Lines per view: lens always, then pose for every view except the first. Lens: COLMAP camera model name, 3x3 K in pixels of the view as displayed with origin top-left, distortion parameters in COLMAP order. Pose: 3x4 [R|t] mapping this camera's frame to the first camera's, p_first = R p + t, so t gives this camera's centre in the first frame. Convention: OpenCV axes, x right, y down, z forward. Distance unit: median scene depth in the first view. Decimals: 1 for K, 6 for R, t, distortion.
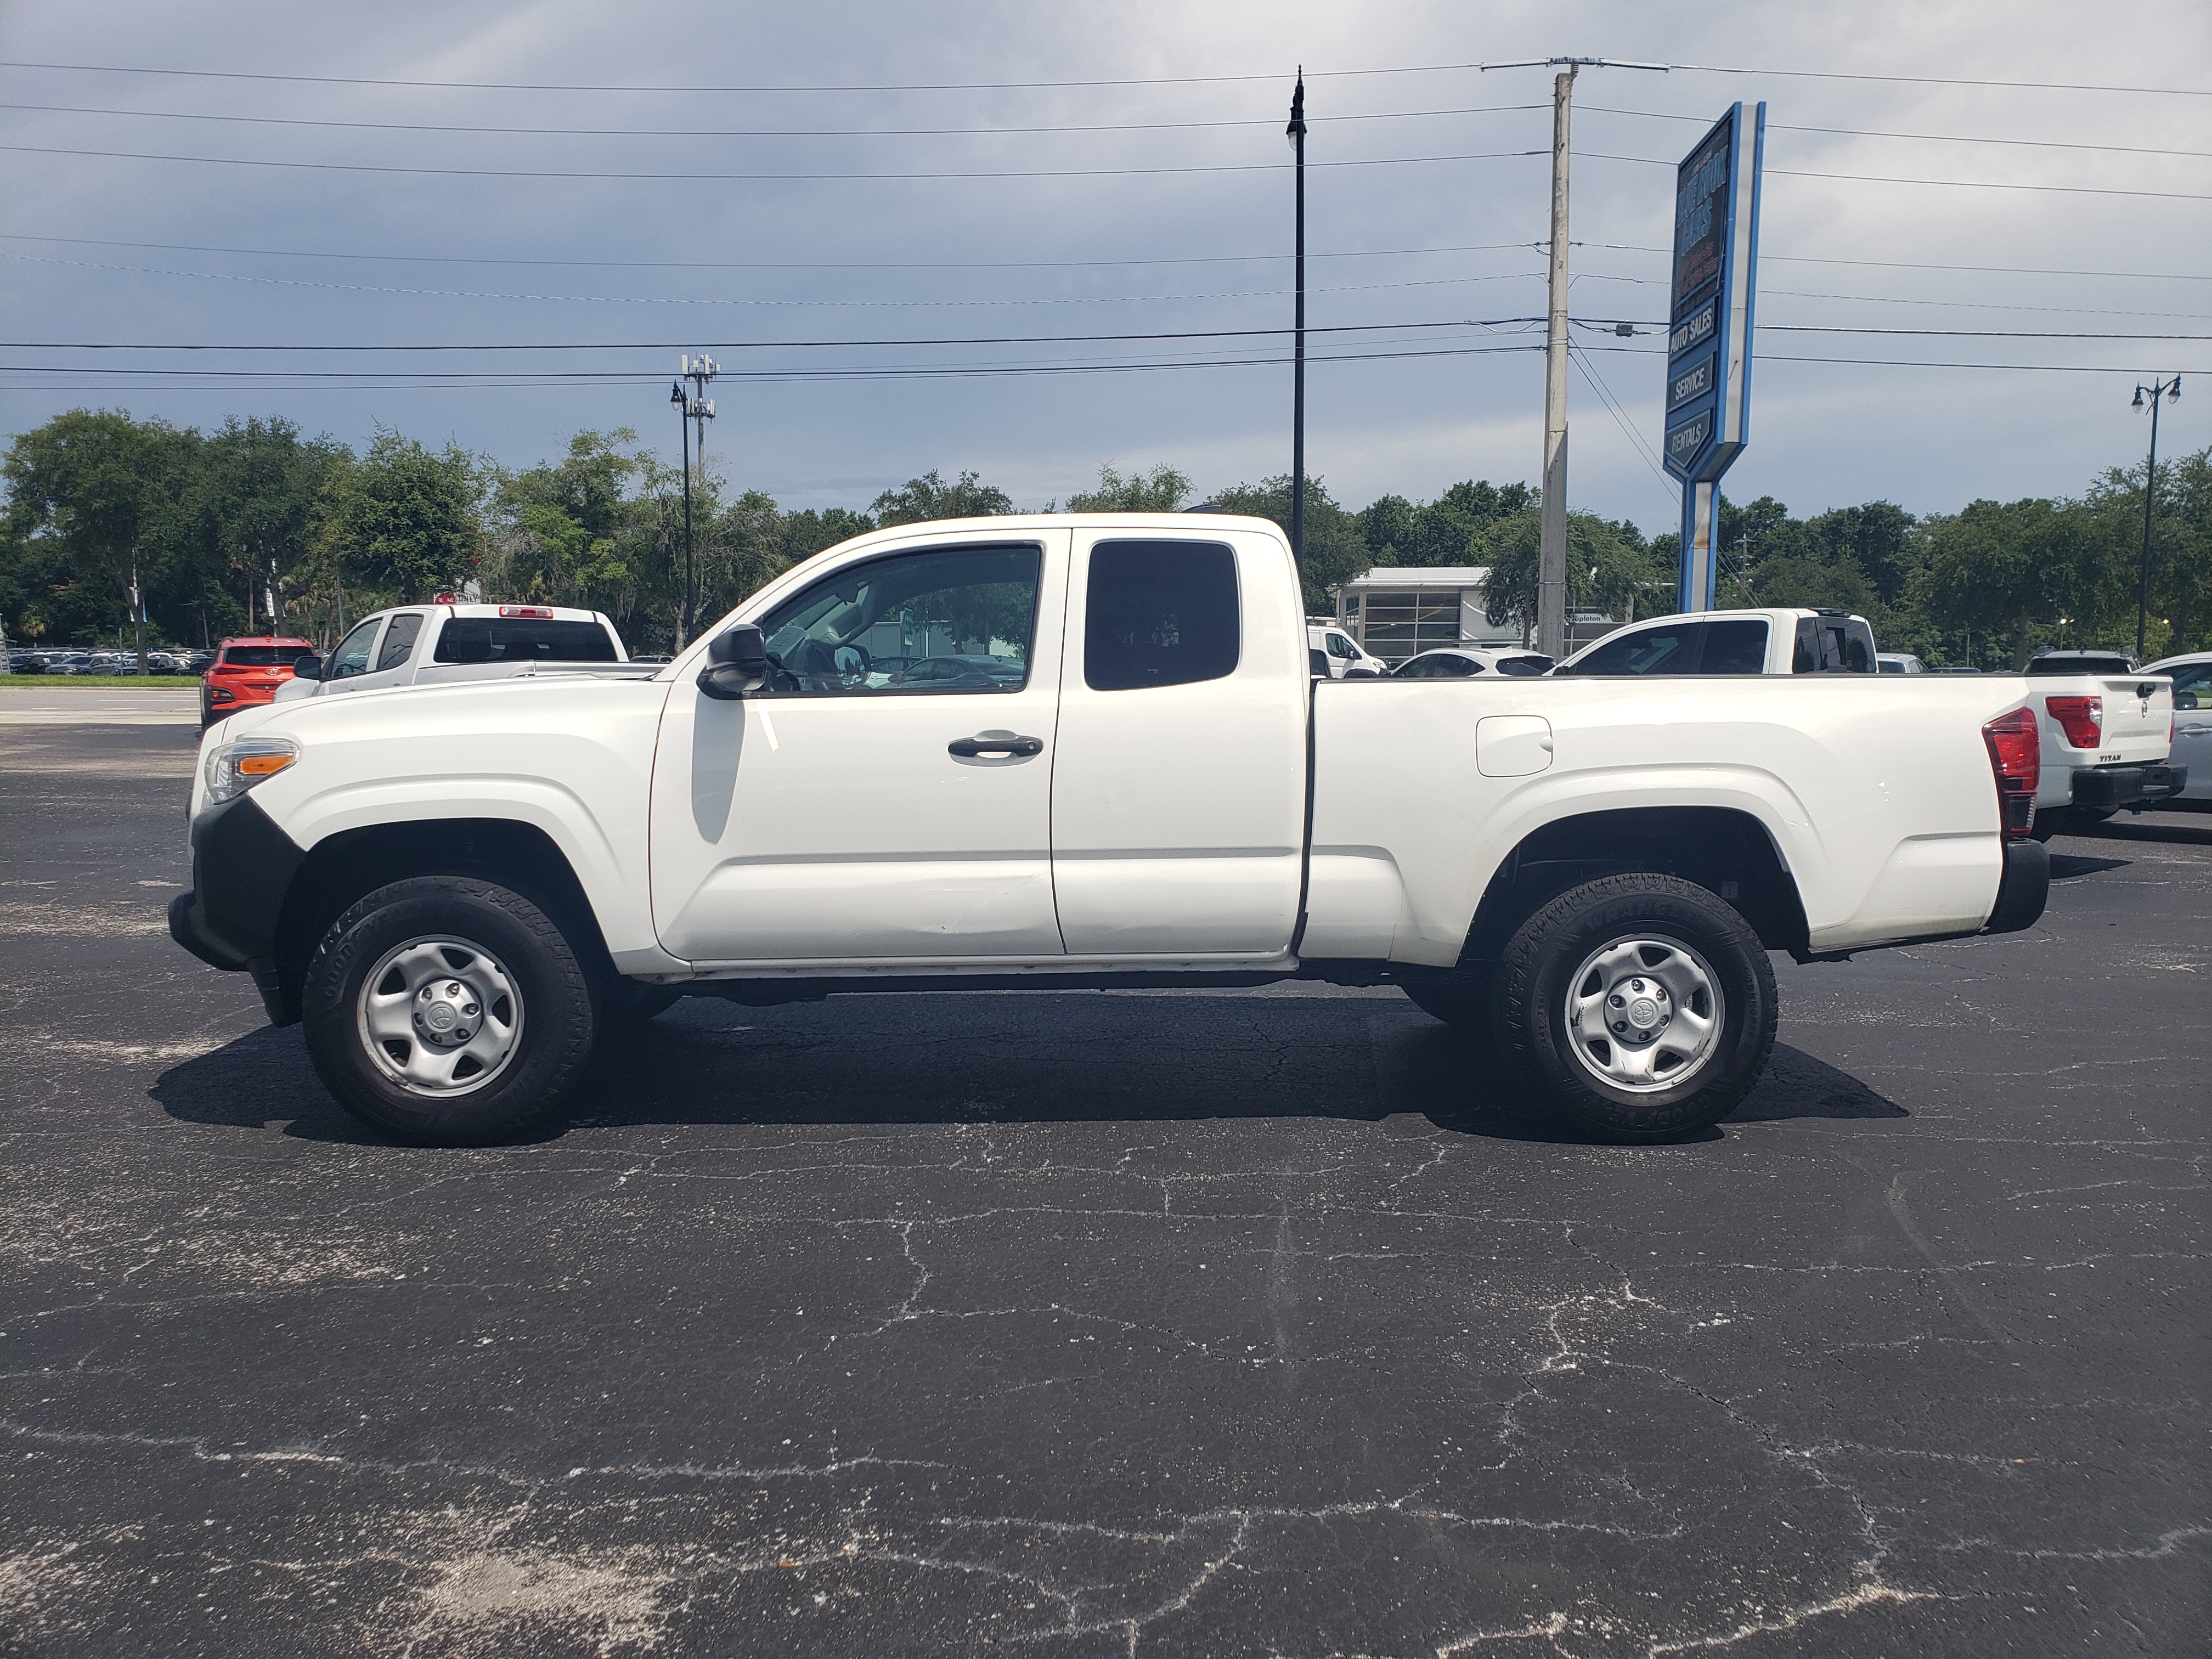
lens RADIAL K [[1724.7, 0, 1112.8], [0, 1724.7, 821.6], [0, 0, 1]] dist [0.014931, -0.007710]
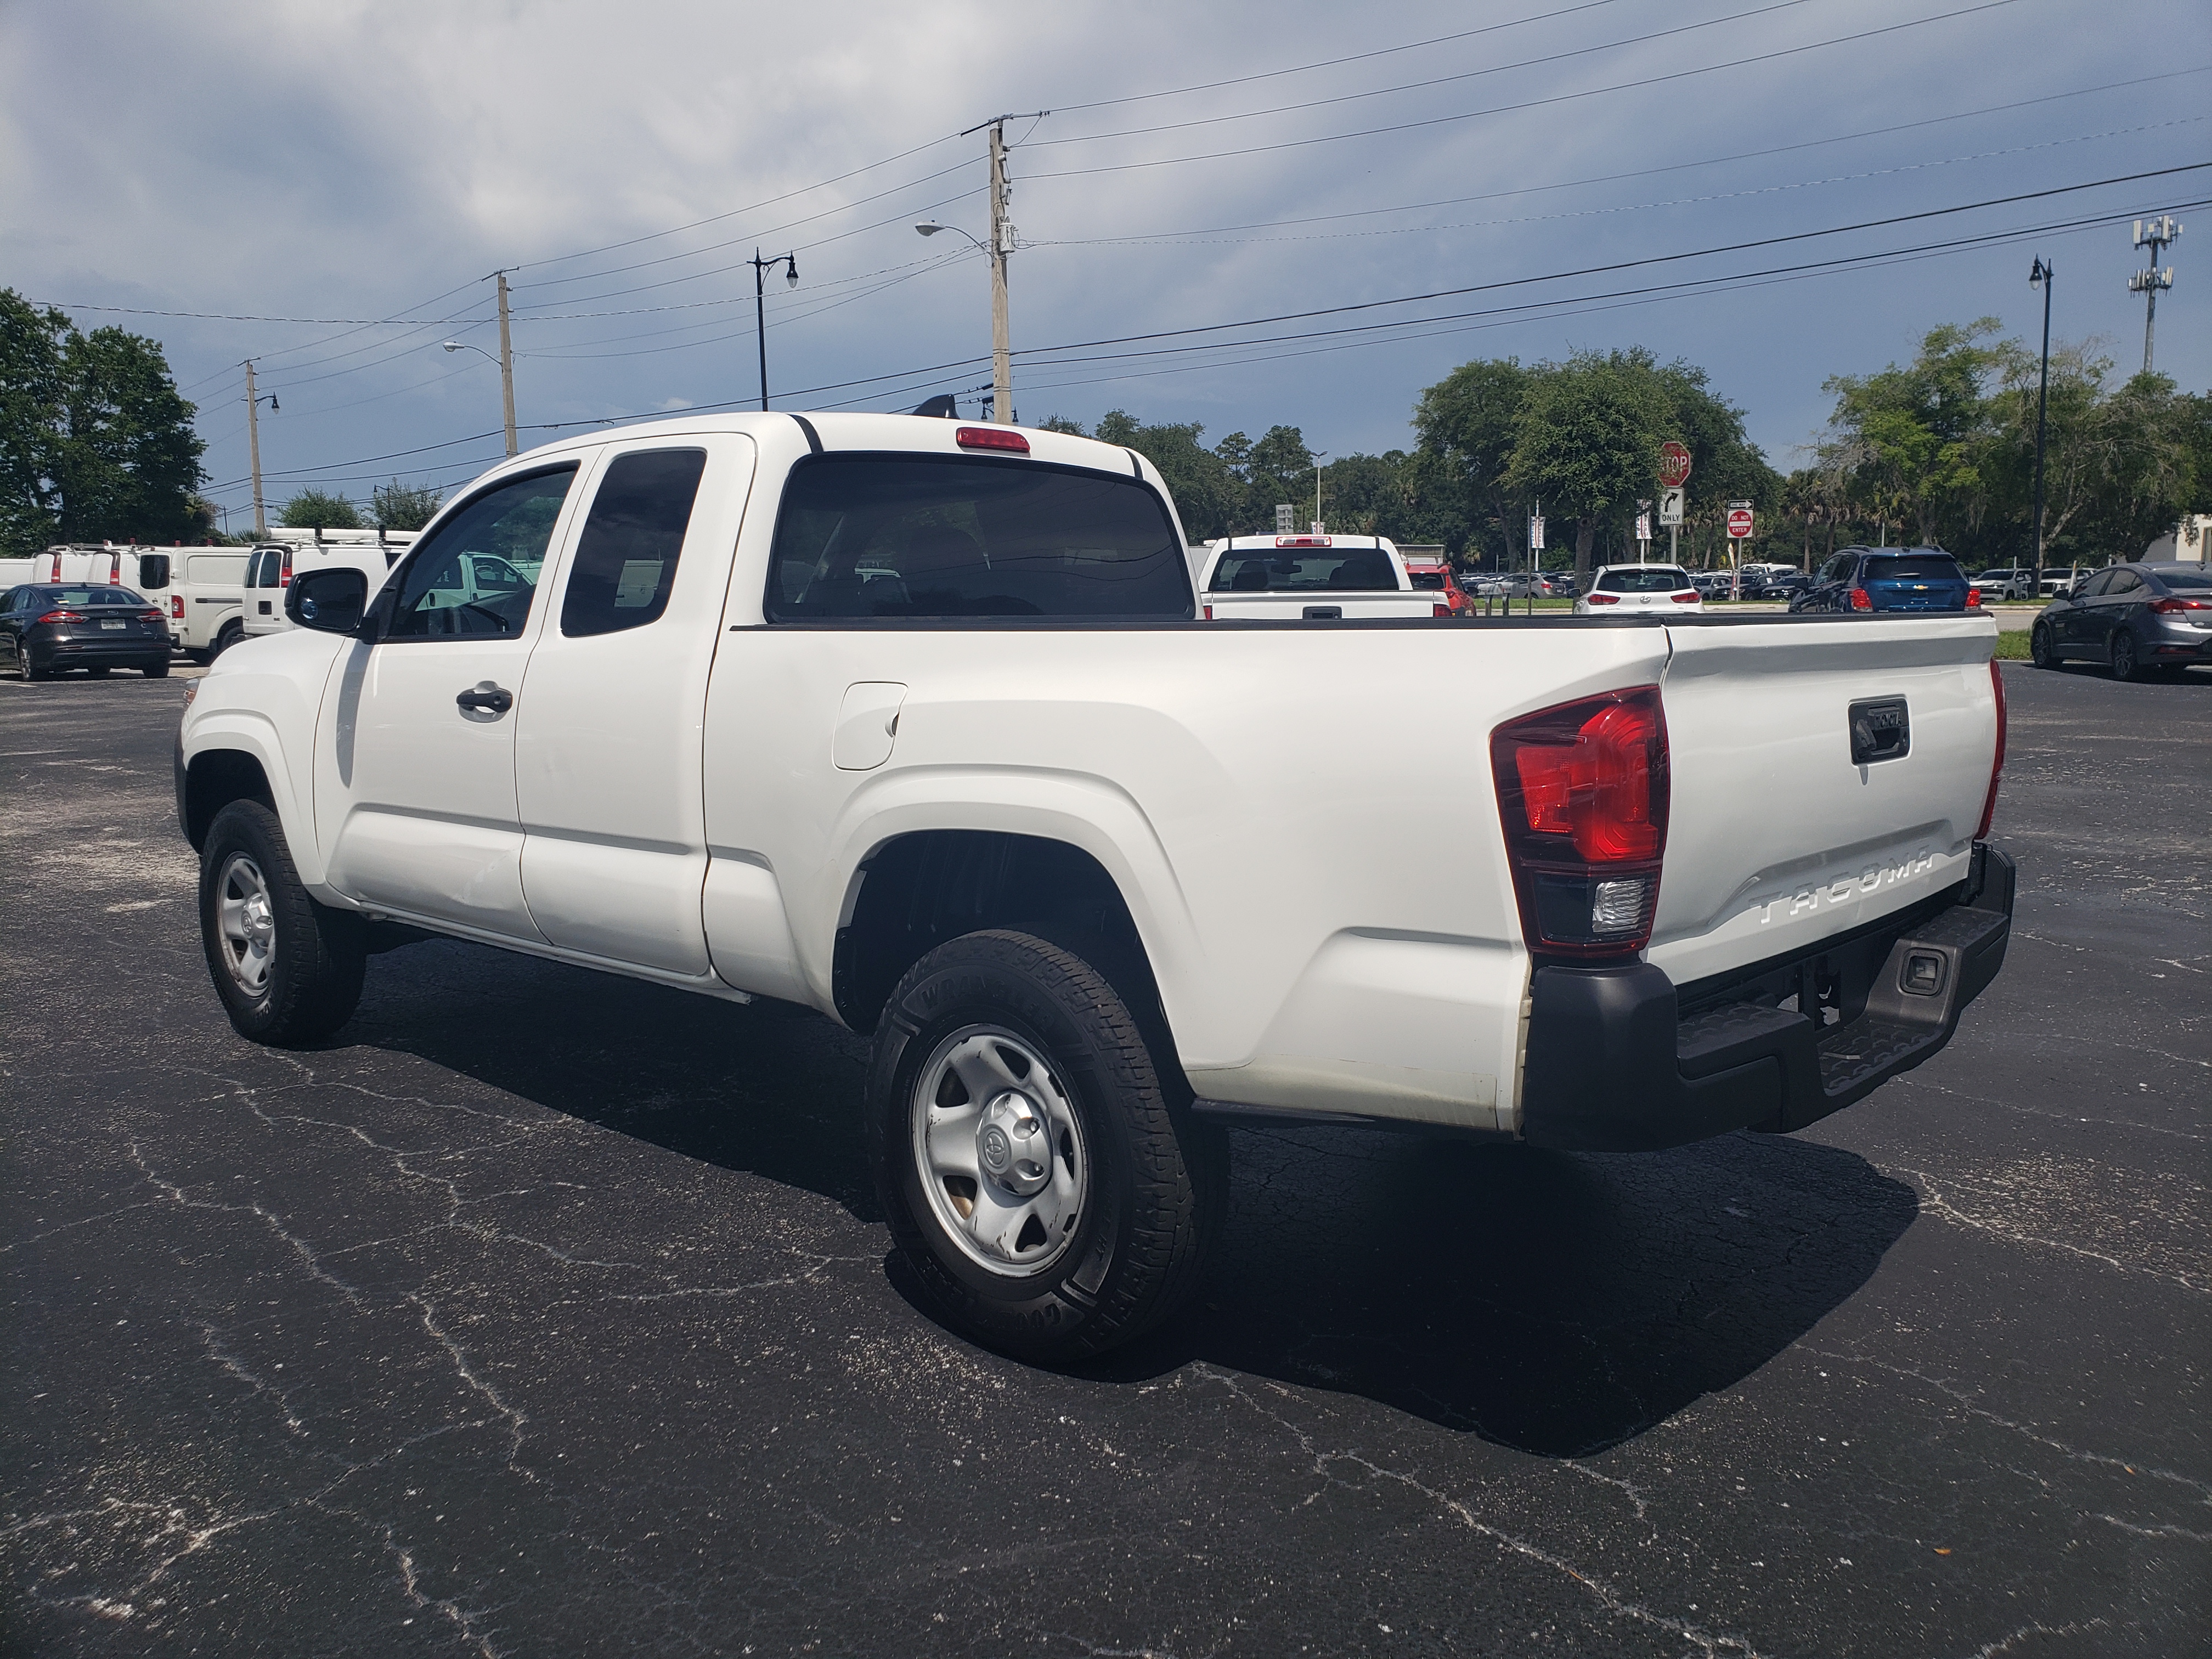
lens RADIAL K [[1724.7, 0, 1121.4], [0, 1724.7, 816.3], [0, 0, 1]] dist [0.014931, -0.007710]
pose [[0.714662, 0.079024, -0.694992, 0.094668], [-0.048338, 0.996802, 0.063636, -0.006783], [0.697798, -0.011884, 0.716196, 0.070632]]
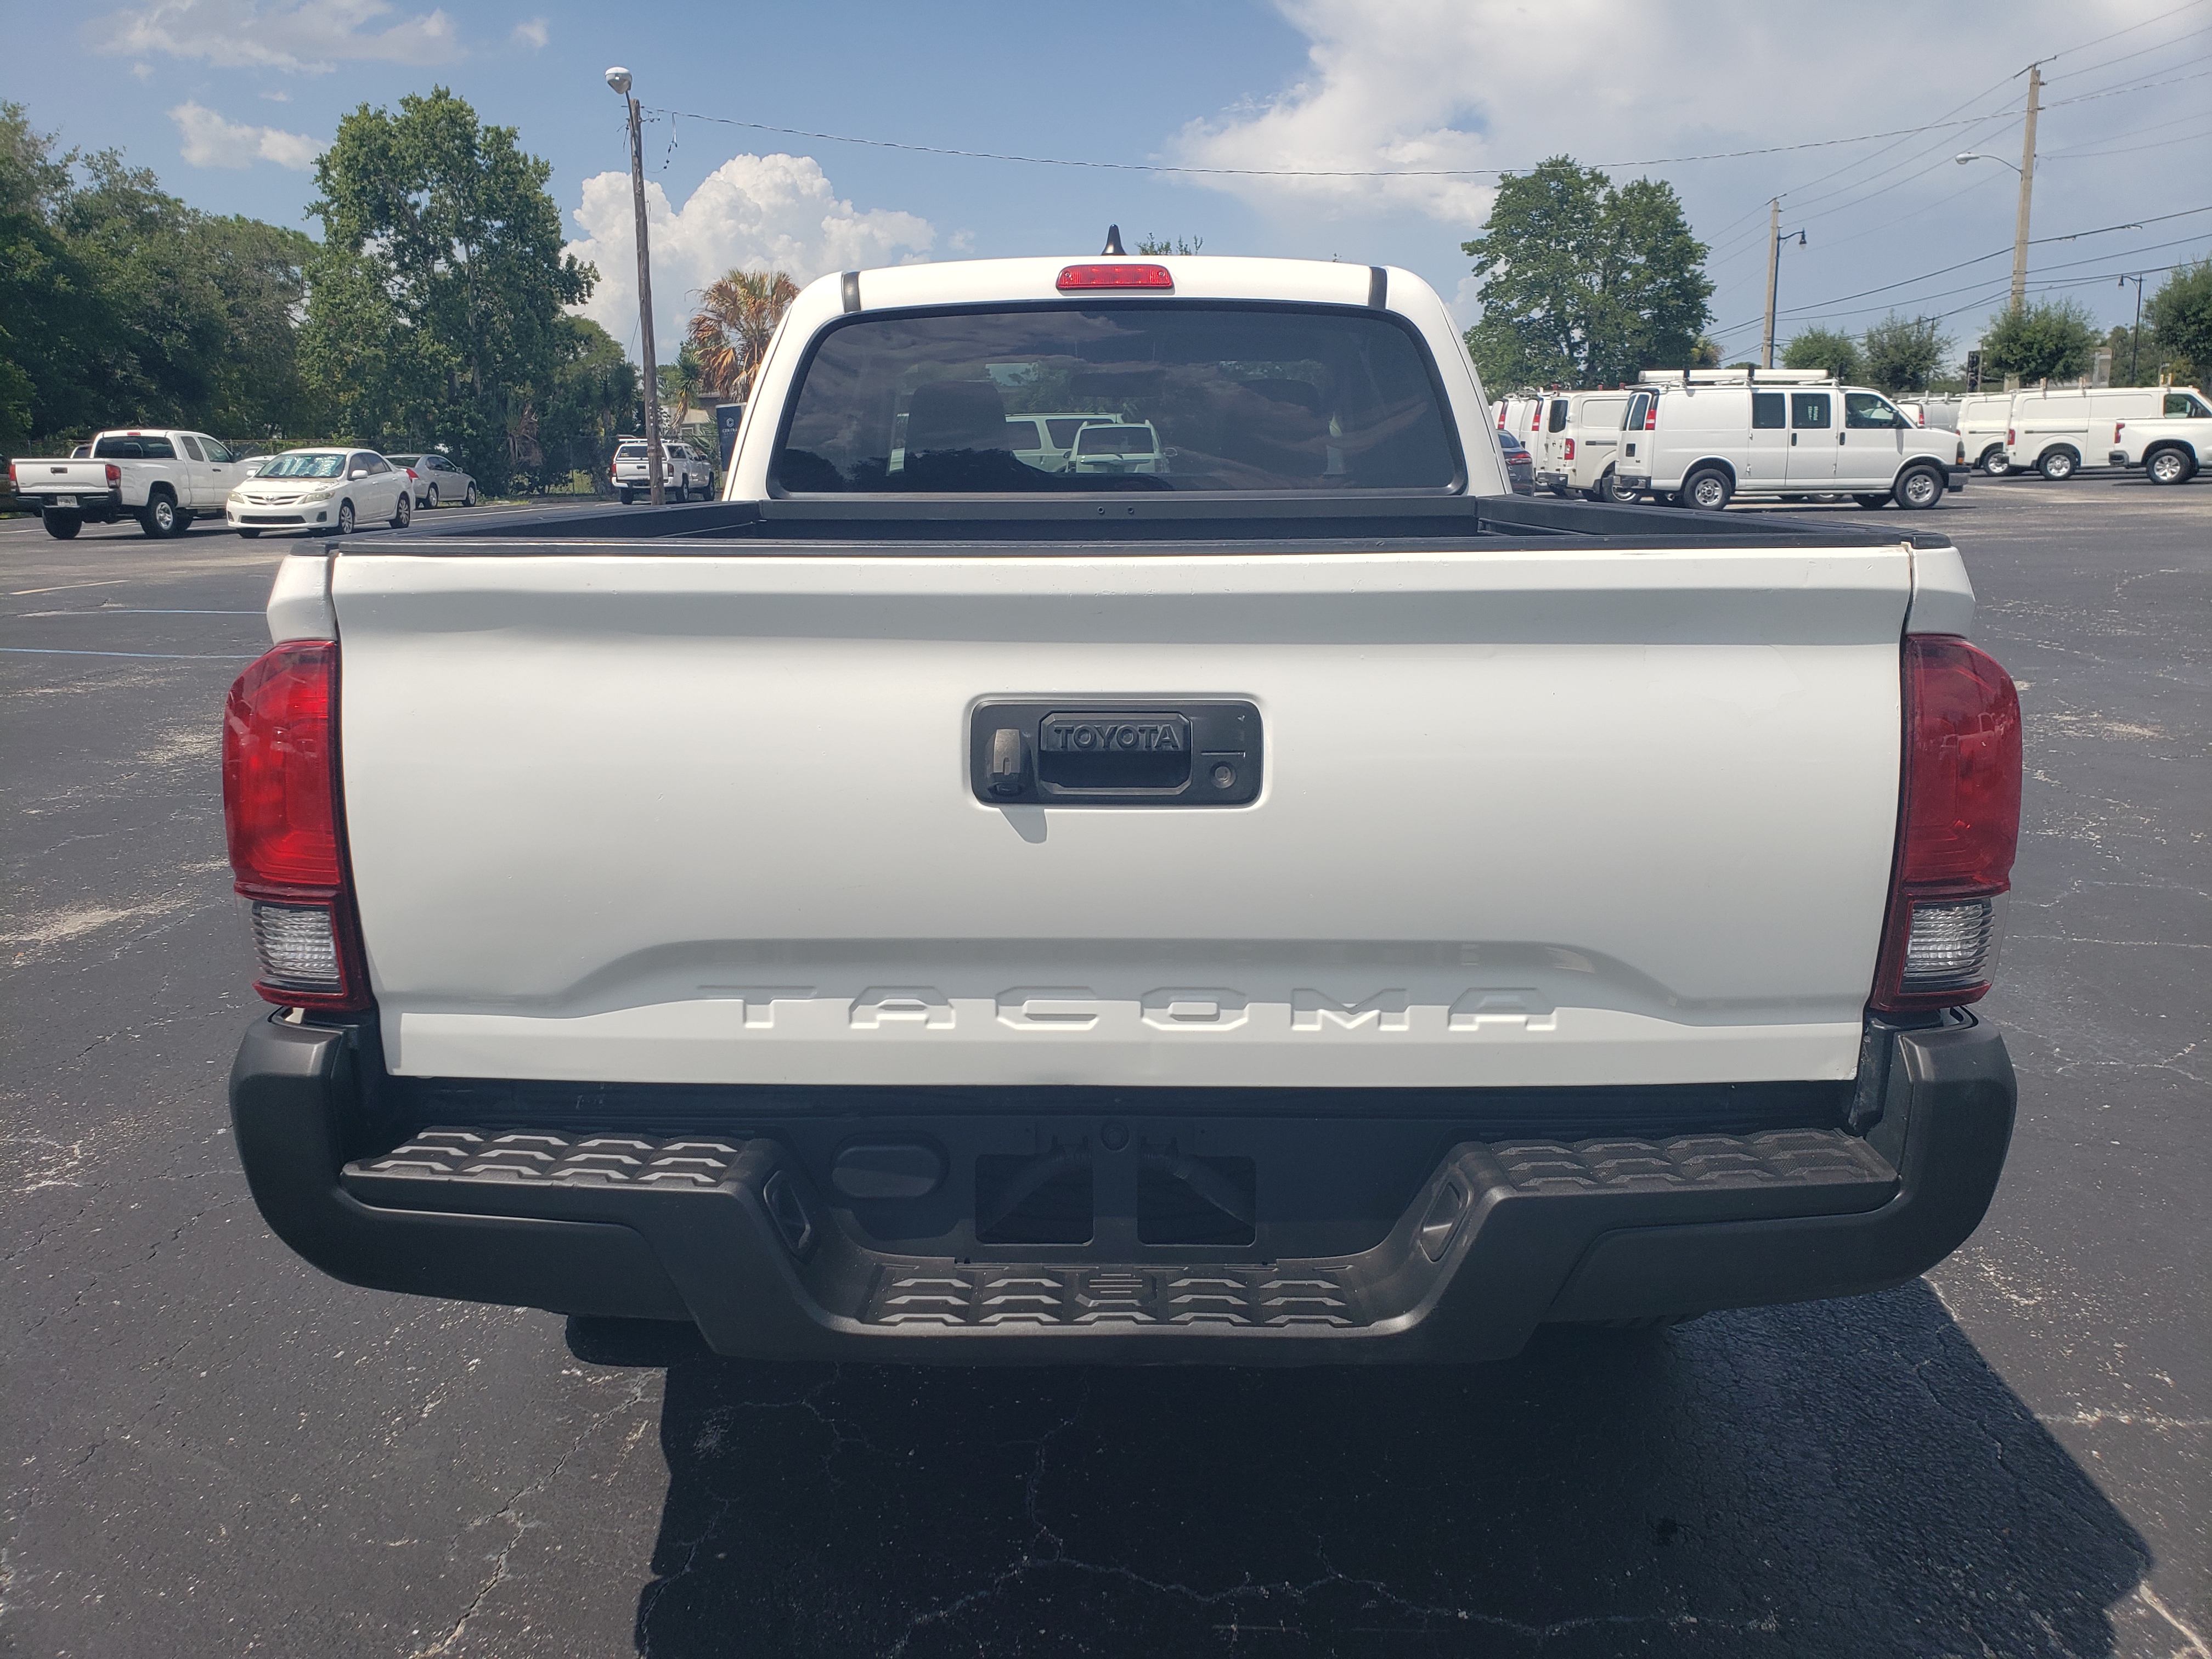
lens RADIAL K [[1724.7, 0, 1094.9], [0, 1724.7, 823.3], [0, 0, 1]] dist [0.014931, -0.007710]
pose [[-0.047813, 0.207831, -0.976995, 0.106101], [-0.071226, 0.974915, 0.210874, -0.013984], [0.996314, 0.079670, -0.031811, 0.145348]]
